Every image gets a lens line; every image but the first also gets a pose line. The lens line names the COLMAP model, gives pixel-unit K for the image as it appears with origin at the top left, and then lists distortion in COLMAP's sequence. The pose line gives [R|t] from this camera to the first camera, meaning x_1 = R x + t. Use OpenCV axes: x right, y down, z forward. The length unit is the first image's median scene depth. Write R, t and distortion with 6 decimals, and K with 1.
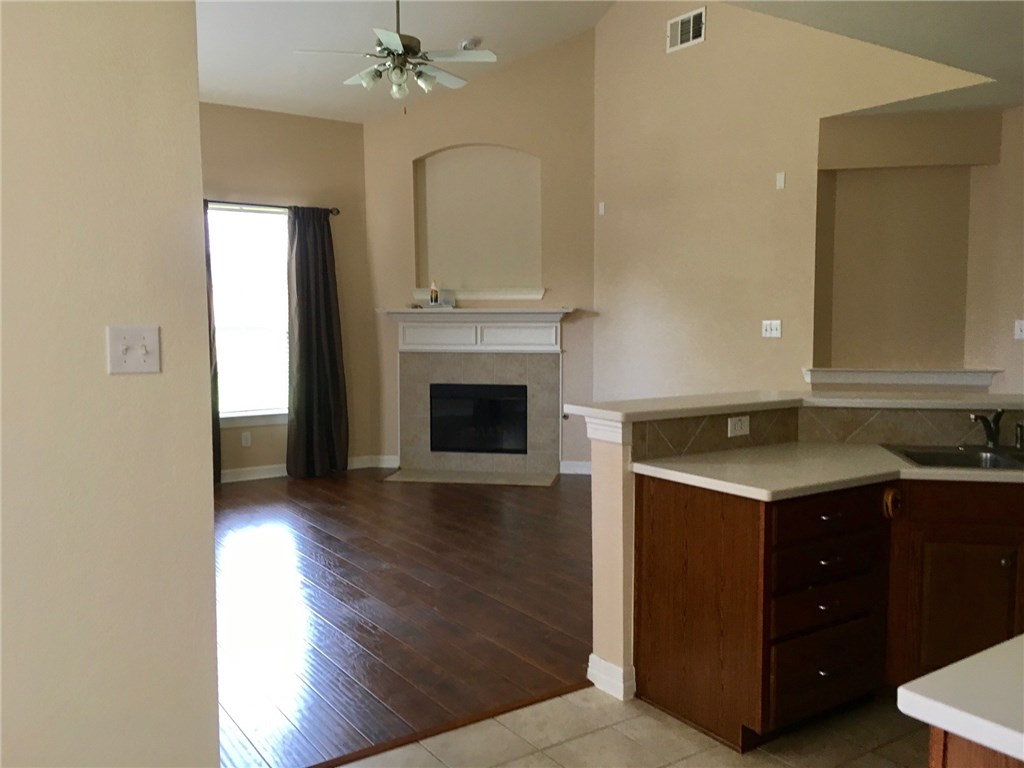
lens RADIAL K [[864.3, 0, 512.0], [0, 864.3, 384.0], [0, 0, 1]] dist [0.083541, 0.000742]
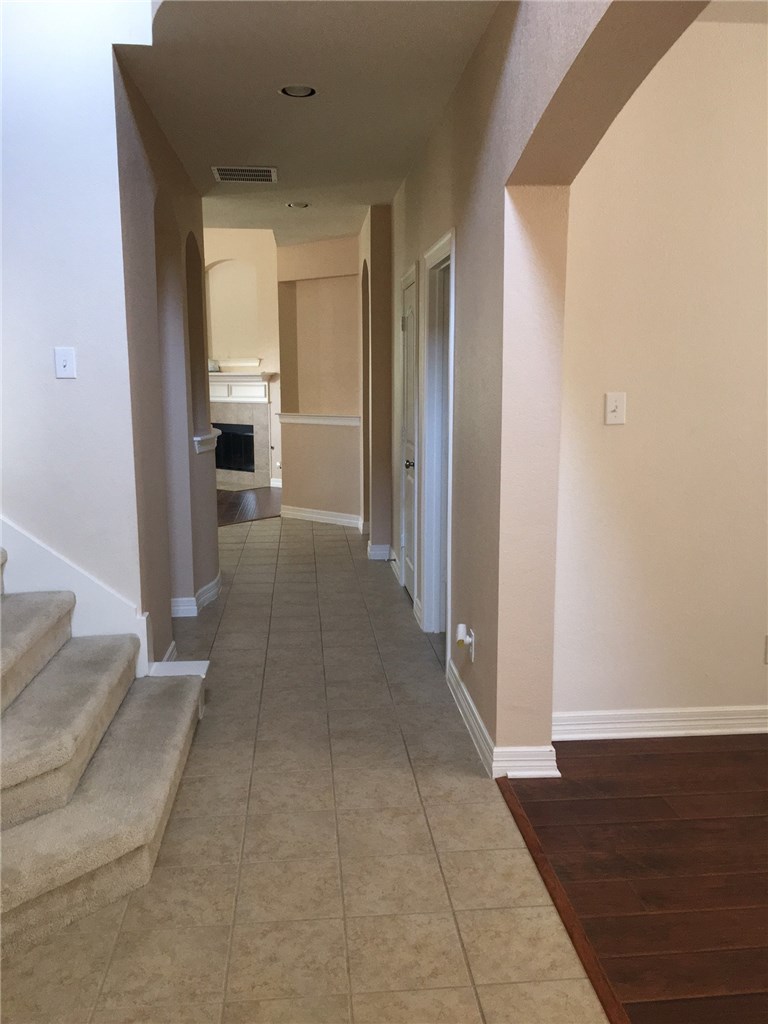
lens RADIAL K [[864.3, 0, 384.0], [0, 864.3, 512.0], [0, 0, 1]] dist [0.083541, 0.000742]
pose [[0.873264, 0.073869, -0.481616, 0.932895], [-0.037559, 0.995705, 0.084617, 0.015118], [0.485798, -0.055804, 0.872288, -0.187388]]
